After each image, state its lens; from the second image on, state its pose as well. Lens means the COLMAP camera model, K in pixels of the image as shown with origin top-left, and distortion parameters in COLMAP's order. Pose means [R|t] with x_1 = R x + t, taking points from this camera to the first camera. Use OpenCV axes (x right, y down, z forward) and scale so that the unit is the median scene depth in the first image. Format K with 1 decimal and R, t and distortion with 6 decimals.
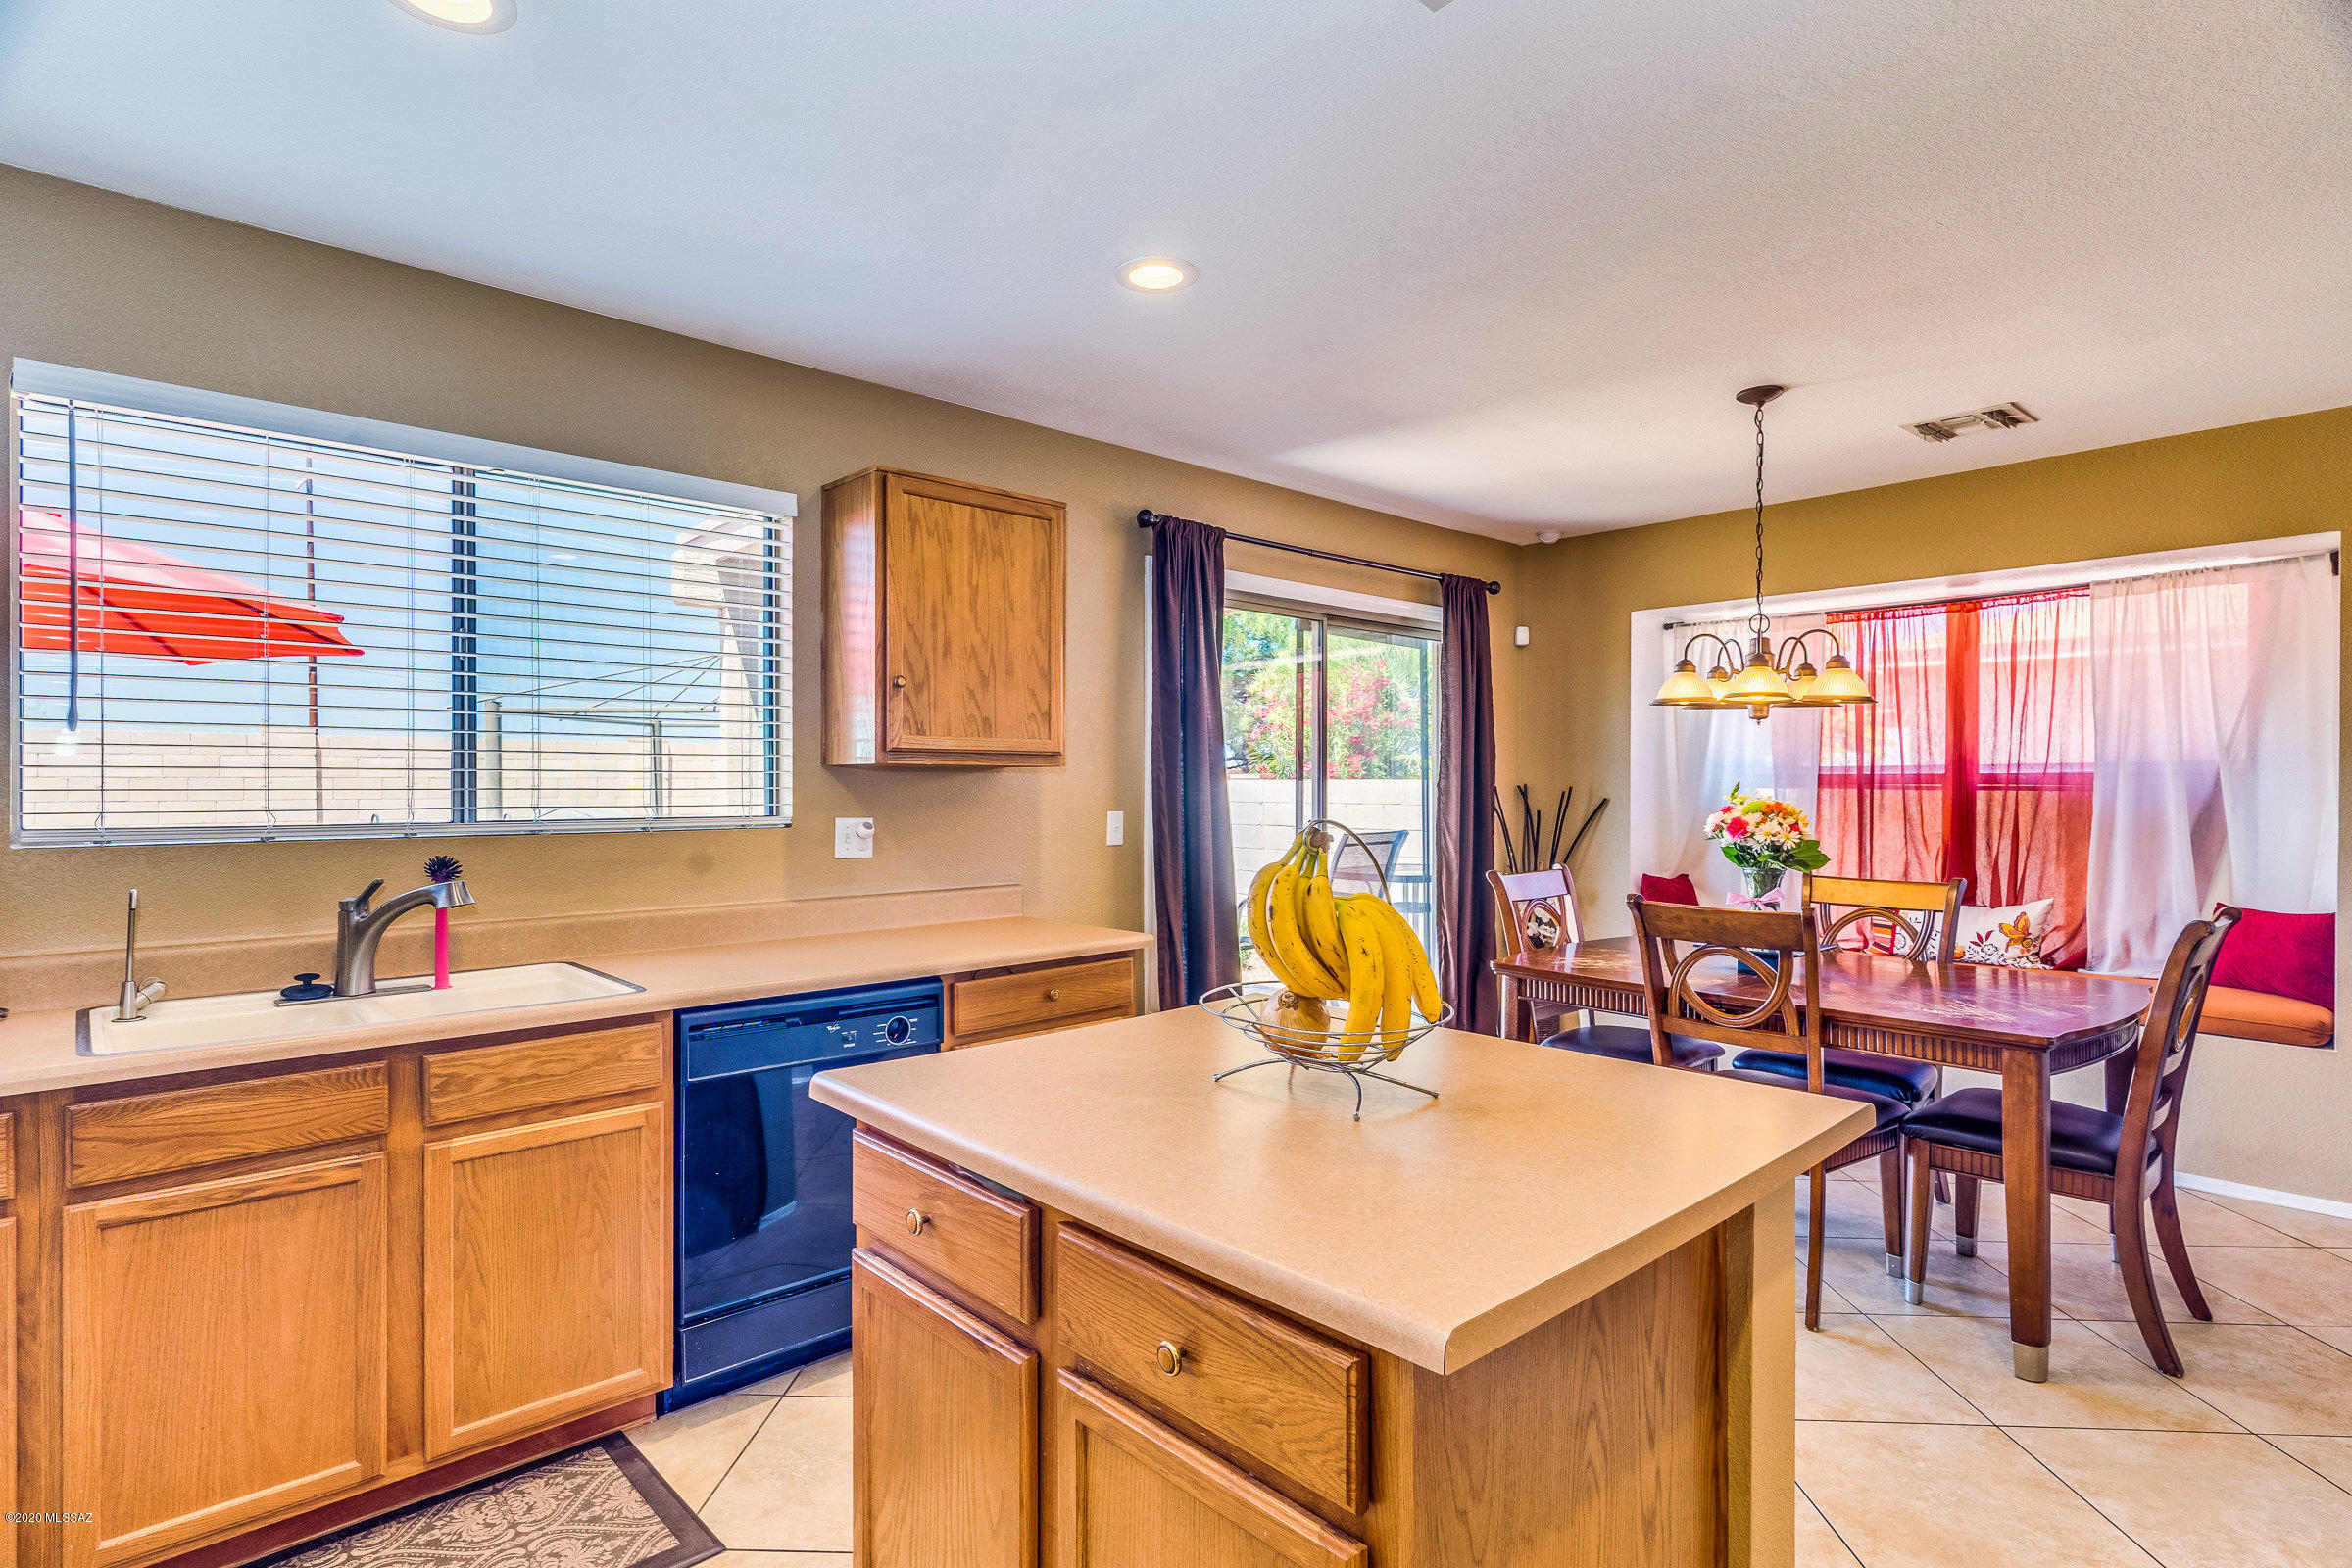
lens RADIAL K [[1193.7, 0, 1183.8], [0, 1193.7, 787.5], [0, 0, 1]] dist [0.018933, -0.007768]
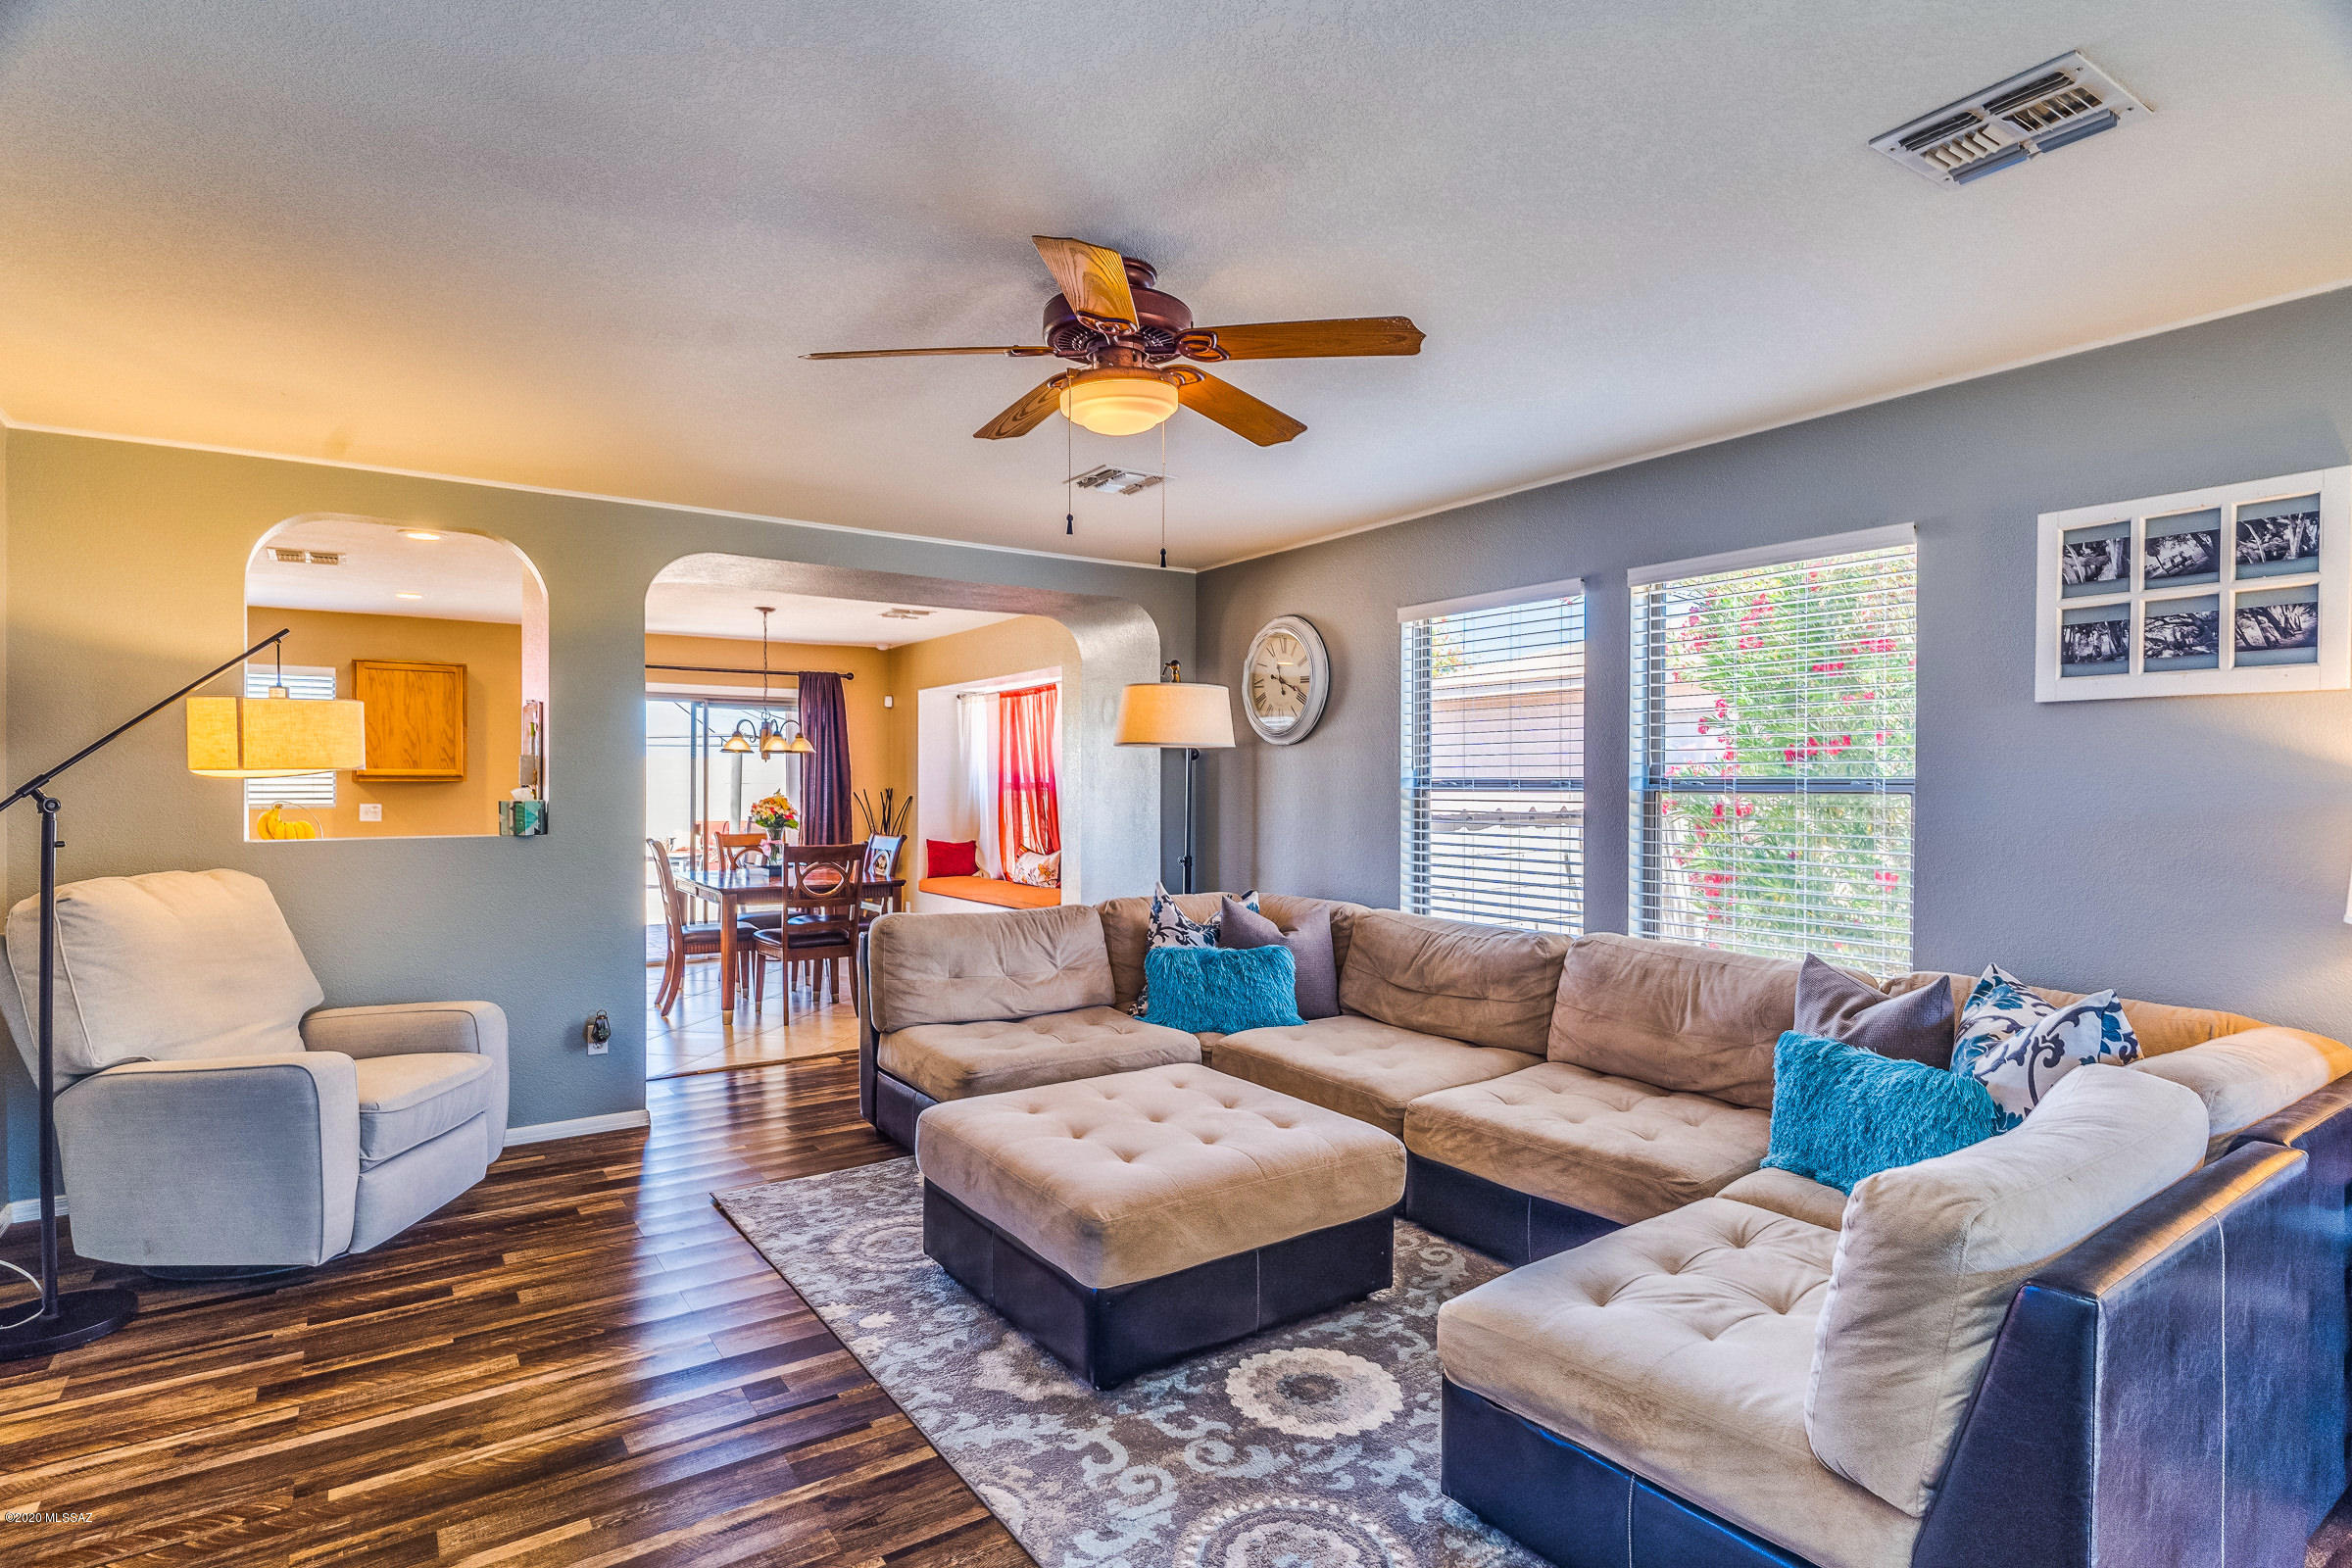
lens RADIAL K [[1193.7, 0, 1176.1], [0, 1193.7, 784.9], [0, 0, 1]] dist [0.018933, -0.007768]
pose [[0.990872, -0.003515, -0.134757, 1.250863], [0.002547, 0.999970, -0.007359, 0.006067], [0.134779, 0.006948, 0.990851, -0.856400]]
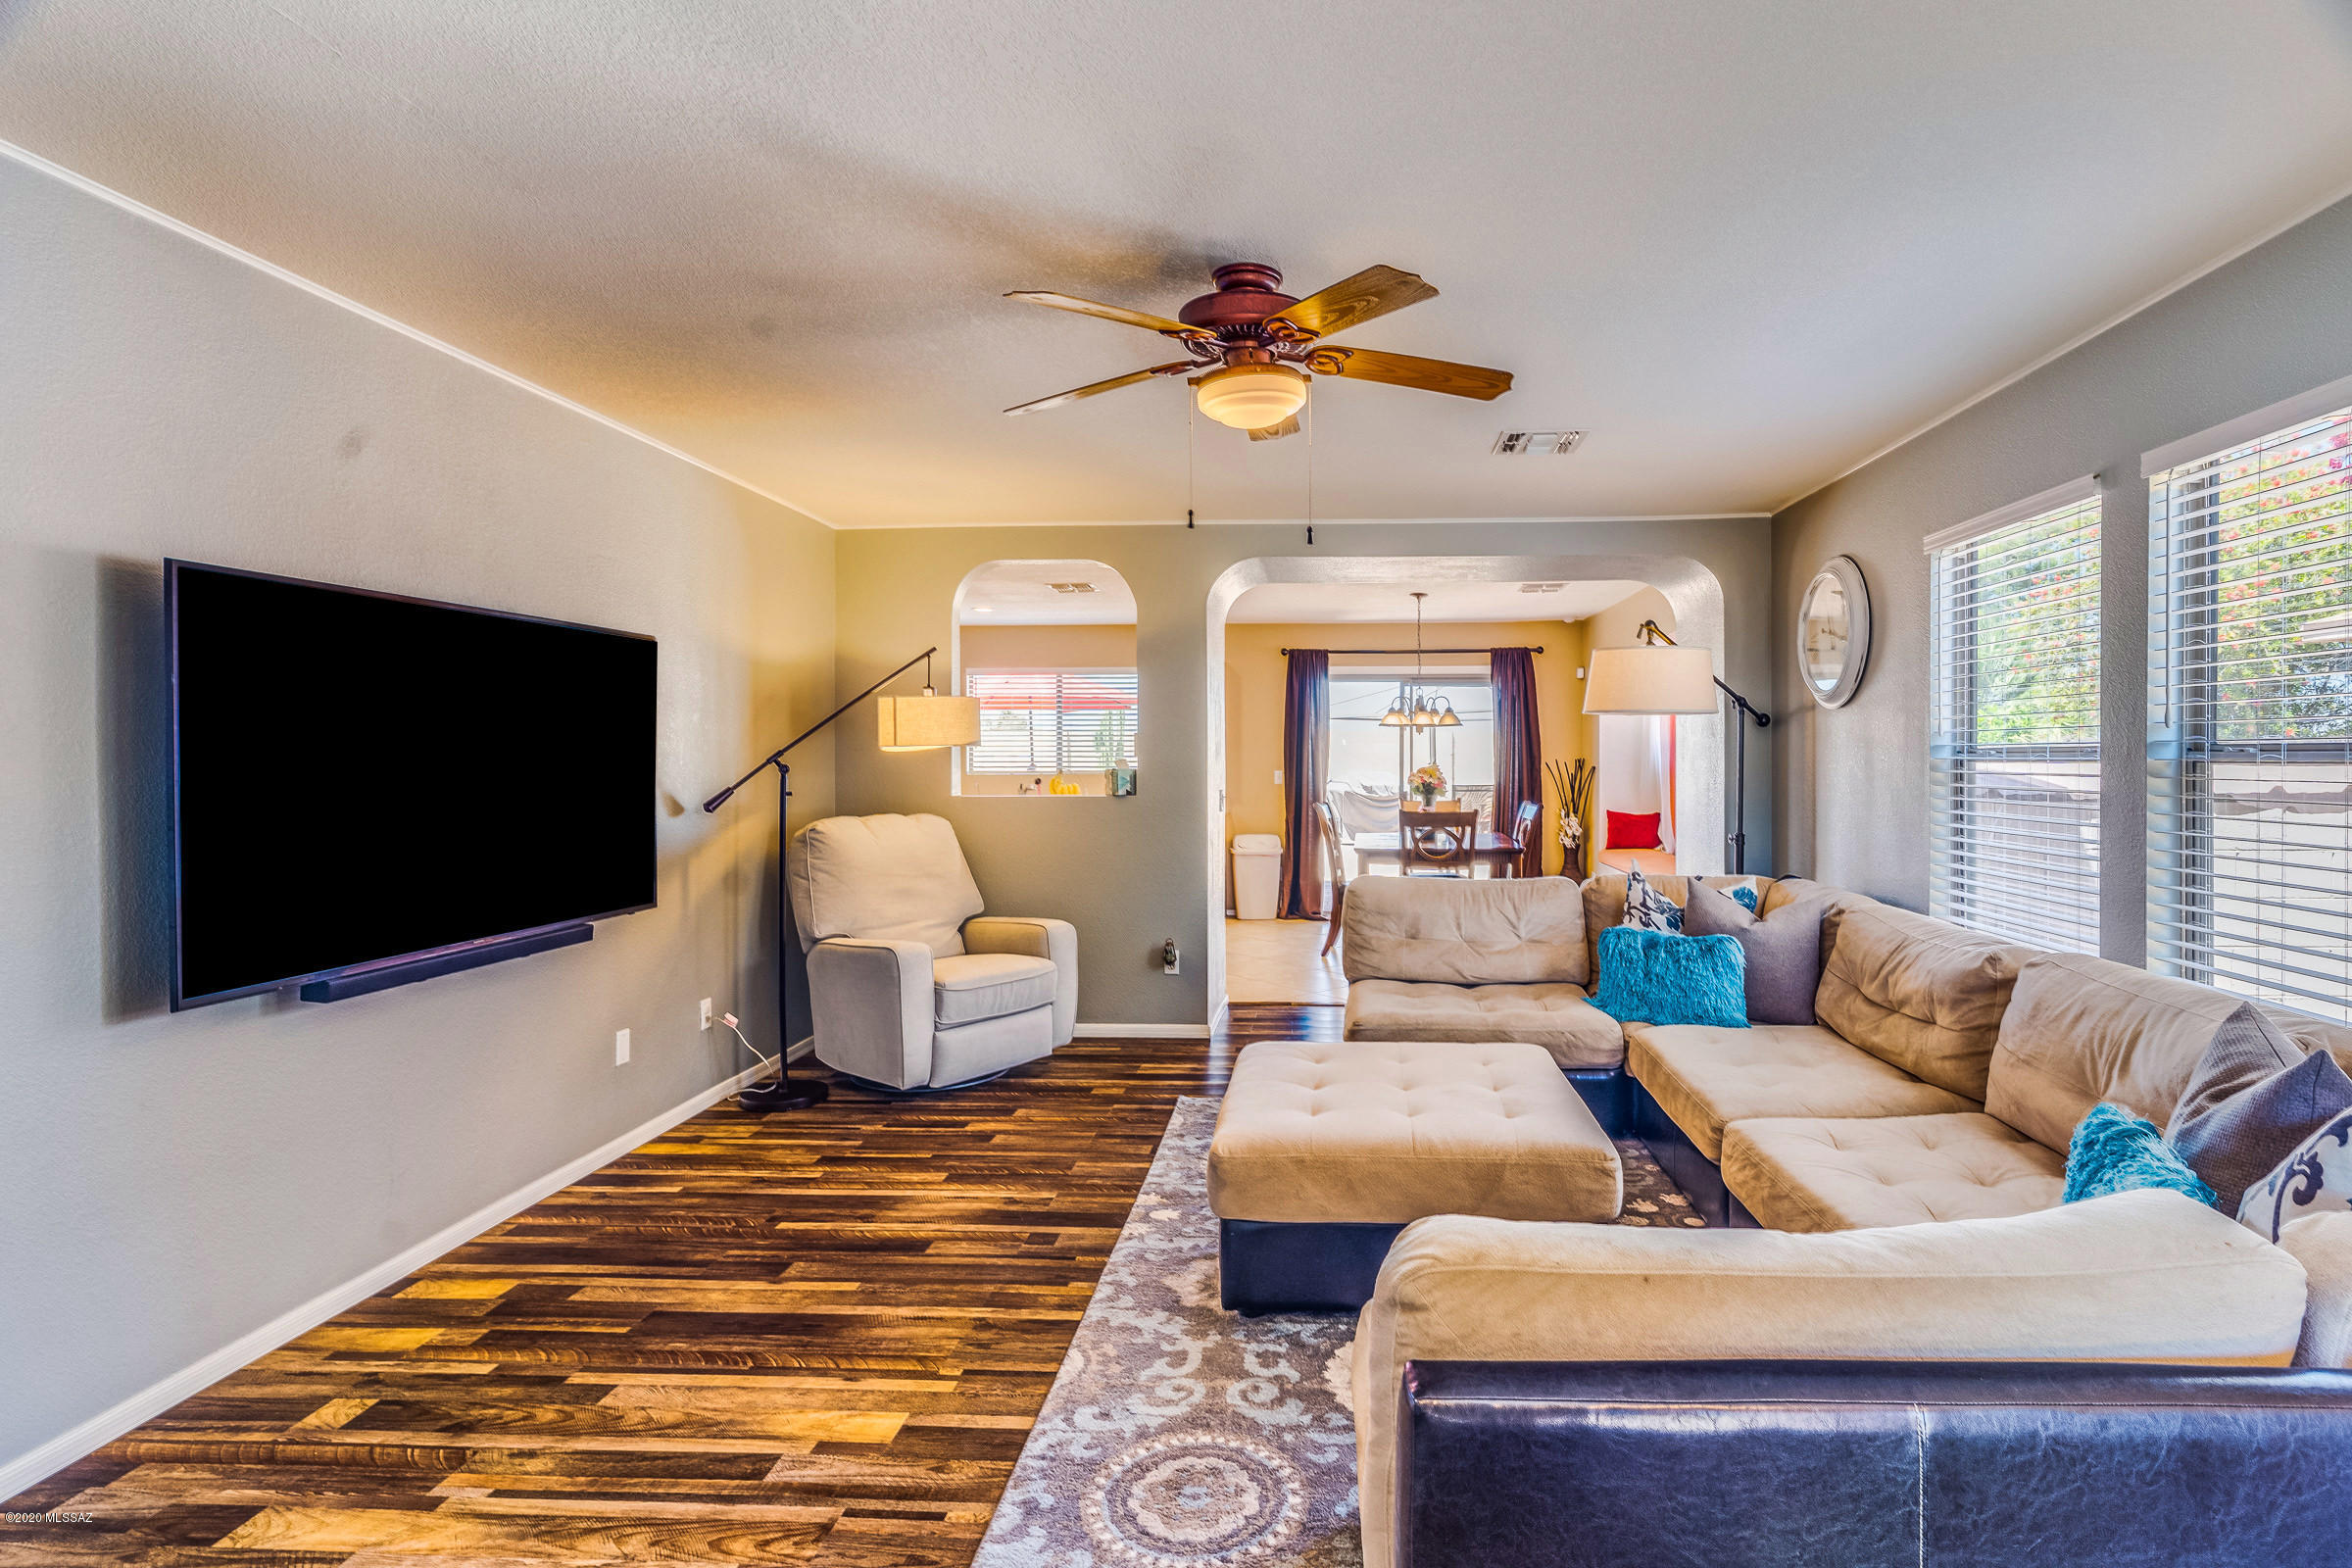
lens RADIAL K [[1188.3, 0, 1294.4], [0, 1188.3, 763.0], [0, 0, 1]] dist [0.013538, -0.002658]
pose [[0.707310, -0.000724, -0.706903, 1.637809], [0.000289, 1.000000, -0.000735, 0.005799], [0.706904, 0.000316, 0.707310, -0.689121]]
